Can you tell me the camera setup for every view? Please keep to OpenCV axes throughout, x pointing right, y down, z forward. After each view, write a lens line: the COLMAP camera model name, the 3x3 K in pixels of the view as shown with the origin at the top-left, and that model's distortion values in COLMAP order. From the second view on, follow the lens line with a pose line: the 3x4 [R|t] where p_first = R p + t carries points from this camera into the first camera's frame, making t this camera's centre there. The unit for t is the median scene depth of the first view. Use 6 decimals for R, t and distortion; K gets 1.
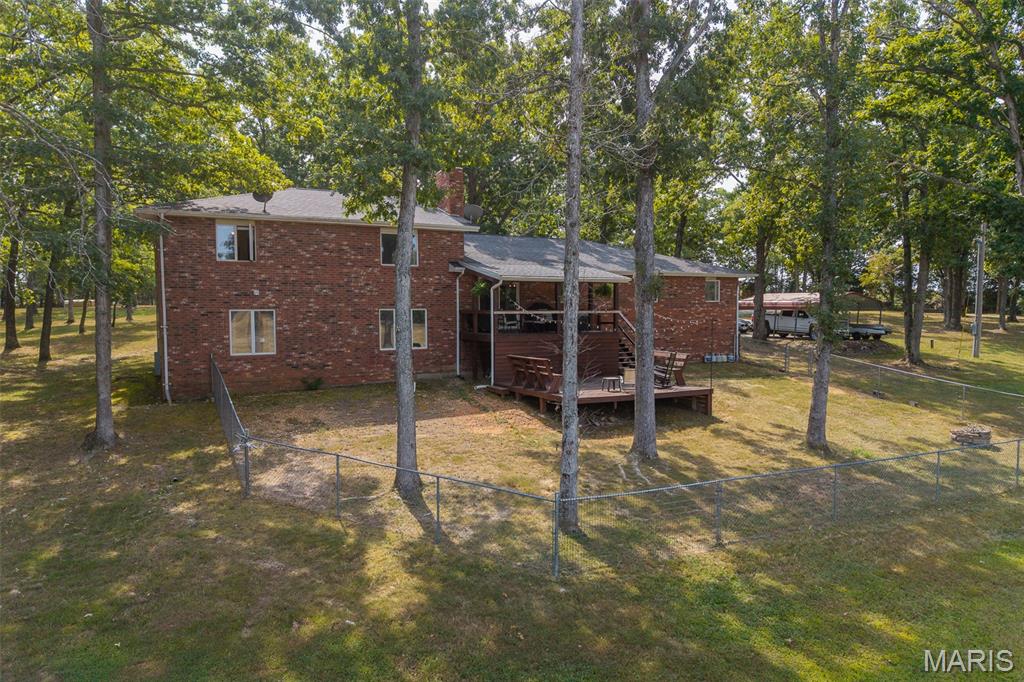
lens RADIAL K [[691.7, 0, 512.0], [0, 691.7, 341.0], [0, 0, 1]] dist [0.025561, -0.027377]
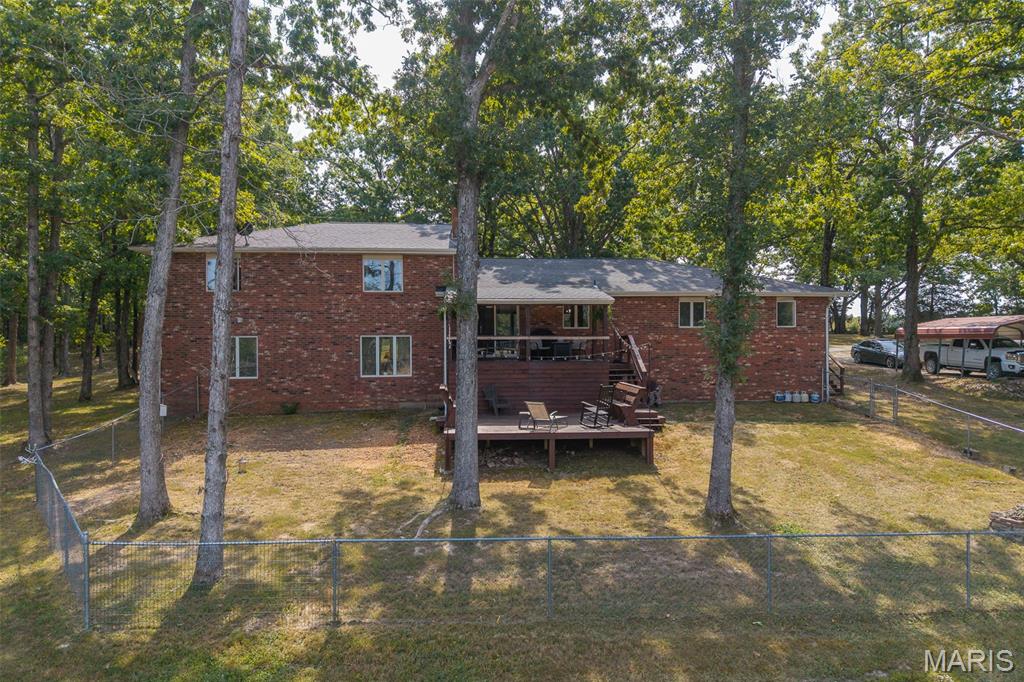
lens RADIAL K [[691.7, 0, 512.0], [0, 691.7, 341.0], [0, 0, 1]] dist [0.025561, -0.027377]
pose [[0.922548, -0.000572, -0.385882, 0.432774], [-0.017832, 0.998867, -0.044114, 0.001732], [0.385470, 0.047578, 0.921493, 0.181463]]
